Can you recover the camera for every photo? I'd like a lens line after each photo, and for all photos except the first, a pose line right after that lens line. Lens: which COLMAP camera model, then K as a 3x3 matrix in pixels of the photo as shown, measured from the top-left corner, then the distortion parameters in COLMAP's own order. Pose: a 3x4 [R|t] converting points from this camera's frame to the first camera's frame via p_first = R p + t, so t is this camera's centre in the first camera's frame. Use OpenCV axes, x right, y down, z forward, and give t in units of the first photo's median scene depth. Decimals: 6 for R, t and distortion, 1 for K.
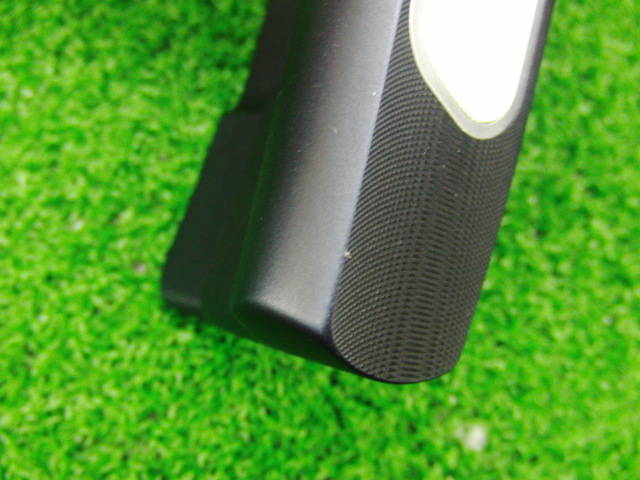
lens RADIAL K [[704.2, 0, 316.3], [0, 704.2, 243.6], [0, 0, 1]] dist [-0.031227, 0.000000]
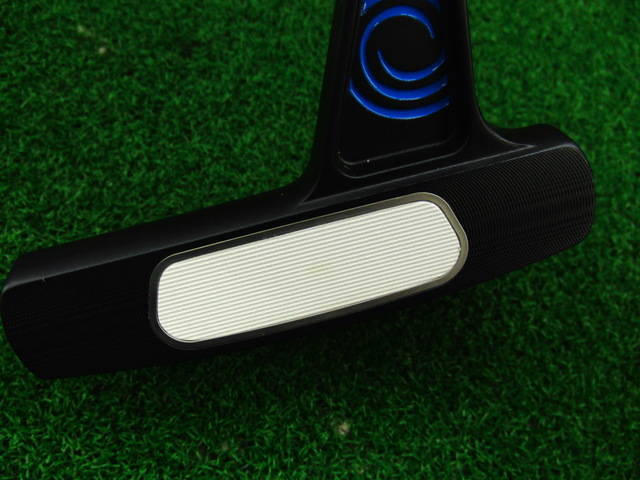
lens RADIAL K [[704.2, 0, 322.6], [0, 704.2, 239.7], [0, 0, 1]] dist [-0.031227, 0.000000]
pose [[0.988396, 0.124071, -0.087638, 0.260872], [-0.140666, 0.965354, -0.219785, 0.217444], [0.057333, 0.229562, 0.971604, -0.588930]]
